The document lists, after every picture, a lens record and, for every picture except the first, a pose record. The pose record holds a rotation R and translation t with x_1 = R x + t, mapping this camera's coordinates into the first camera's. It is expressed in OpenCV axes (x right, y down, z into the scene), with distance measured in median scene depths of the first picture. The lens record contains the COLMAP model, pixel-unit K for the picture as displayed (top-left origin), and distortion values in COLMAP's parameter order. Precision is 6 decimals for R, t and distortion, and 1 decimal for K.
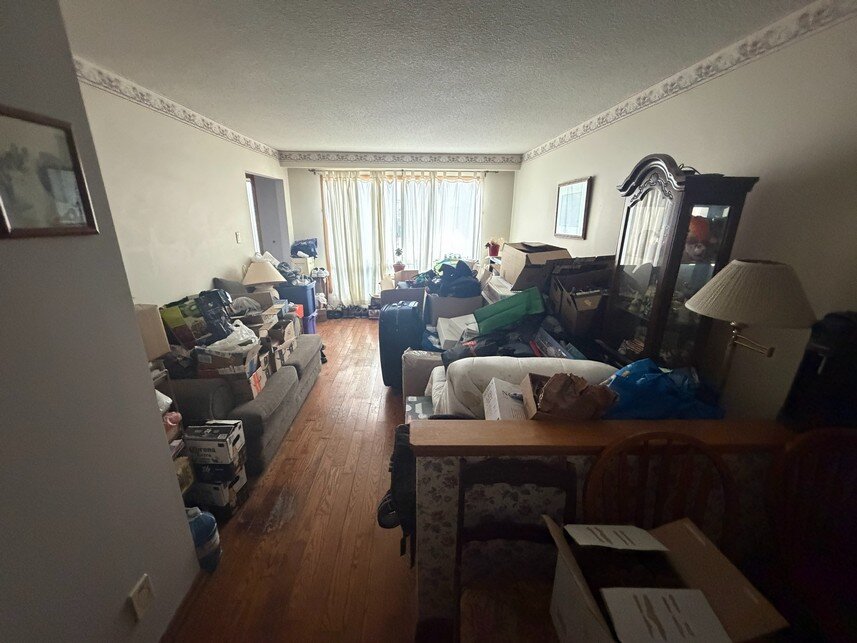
lens RADIAL K [[341.4, 0, 425.9], [0, 341.4, 318.5], [0, 0, 1]] dist [0.001150, 0.001059]
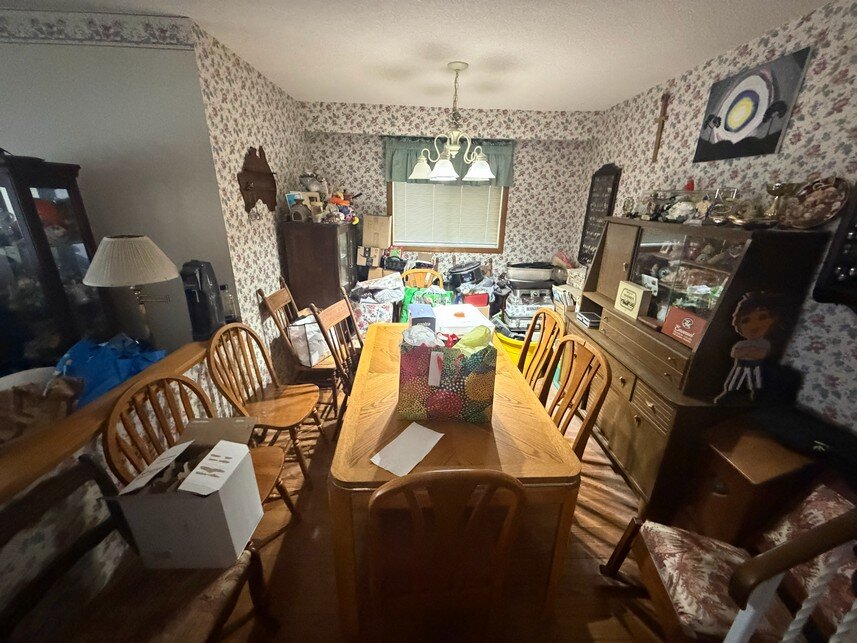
lens RADIAL K [[340.3, 0, 425.4], [0, 340.3, 319.3], [0, 0, 1]] dist [-0.000792, 0.000169]
pose [[0.030579, -0.347895, 0.937035, -0.150253], [0.271683, 0.905071, 0.327162, 0.002451], [-0.961901, 0.244573, 0.122193, -0.084704]]
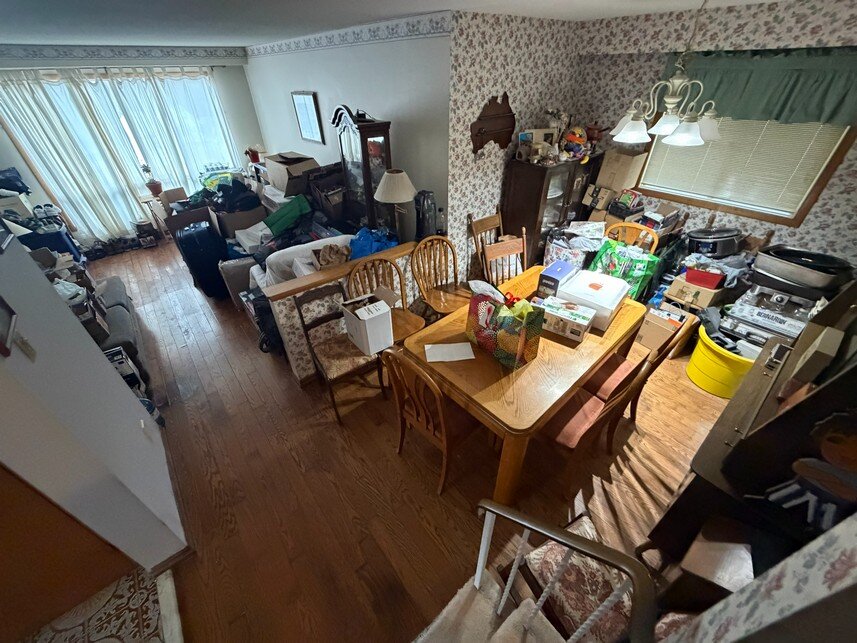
lens RADIAL K [[341.4, 0, 425.9], [0, 341.4, 318.5], [0, 0, 1]] dist [0.001150, 0.001059]
pose [[0.798438, -0.374129, 0.471725, -0.132165], [0.201835, 0.904483, 0.375729, -0.047122], [-0.567239, -0.204786, 0.797686, -0.541029]]
